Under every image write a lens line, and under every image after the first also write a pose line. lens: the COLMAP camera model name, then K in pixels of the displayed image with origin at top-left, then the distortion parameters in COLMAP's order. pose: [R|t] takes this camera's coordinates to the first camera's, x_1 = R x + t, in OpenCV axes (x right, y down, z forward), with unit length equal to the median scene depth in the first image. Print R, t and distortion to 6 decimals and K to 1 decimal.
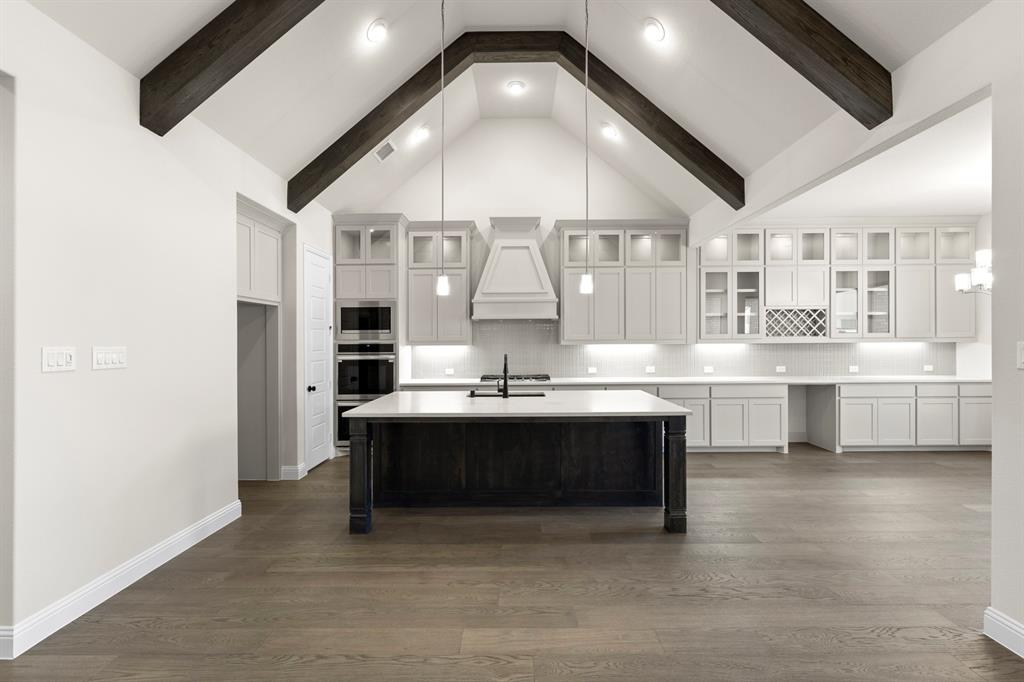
lens RADIAL K [[456.6, 0, 518.1], [0, 456.6, 344.8], [0, 0, 1]] dist [-0.002100, 0.000390]
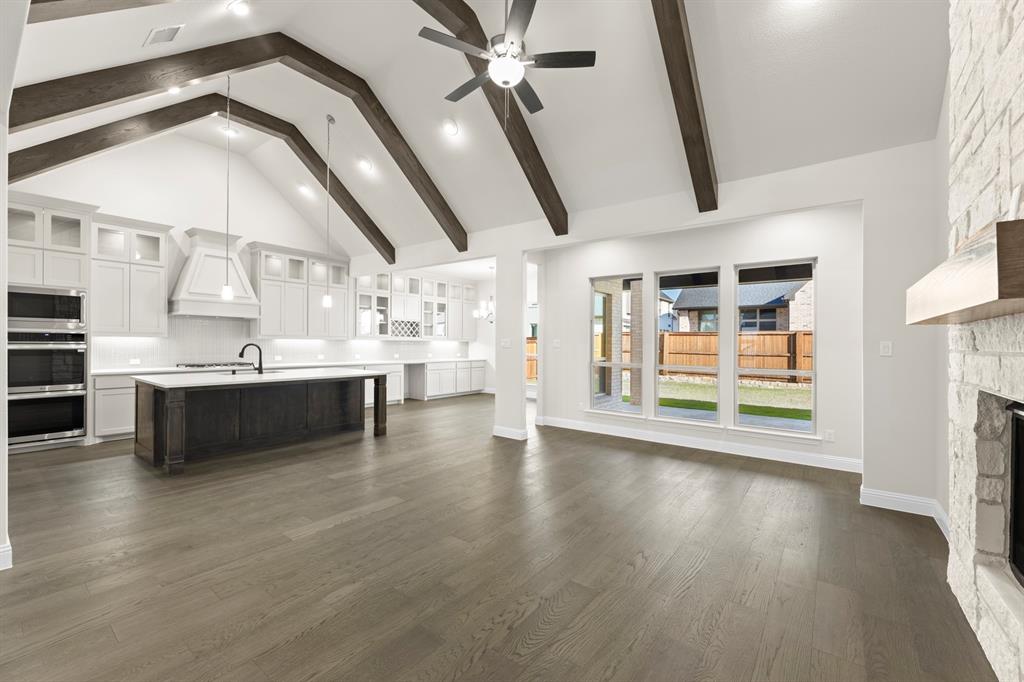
lens RADIAL K [[422.9, 0, 523.9], [0, 422.9, 365.5], [0, 0, 1]] dist [-0.002907, -0.000070]
pose [[0.586470, -0.028991, 0.809452, -0.440899], [-0.010578, 0.999000, 0.043443, 0.016625], [-0.809902, -0.034040, 0.585577, -0.317382]]
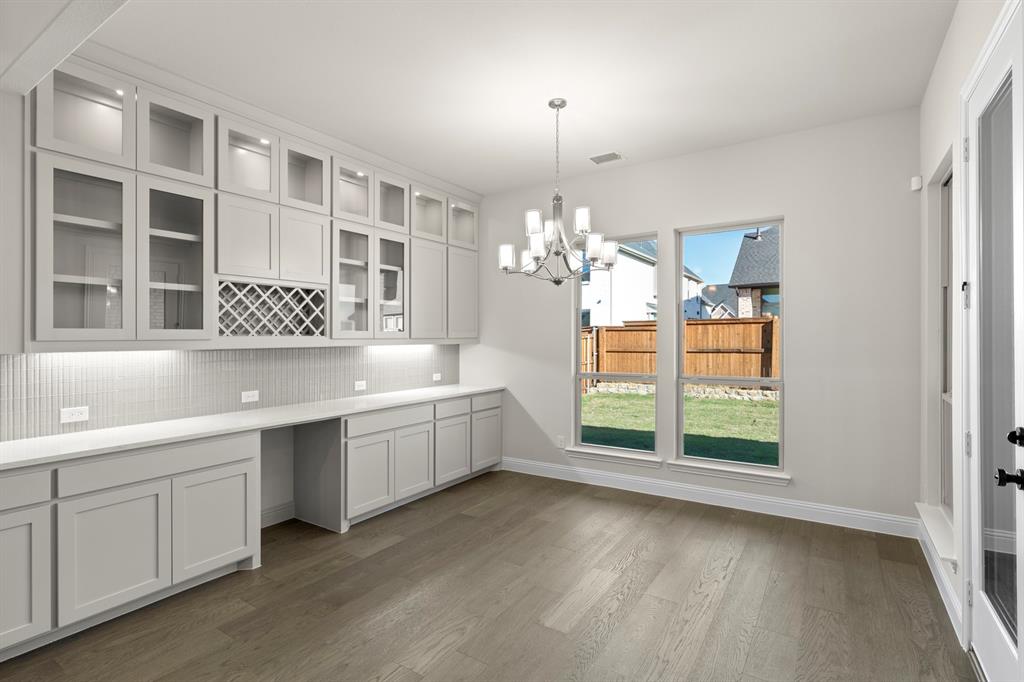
lens RADIAL K [[490.2, 0, 512.3], [0, 490.2, 331.4], [0, 0, 1]] dist [0.005181, 0.000245]
pose [[0.549381, 0.014239, 0.835450, 0.278633], [0.008647, 0.999704, -0.022724, -0.007927], [-0.835527, 0.019708, 0.549096, 0.450843]]
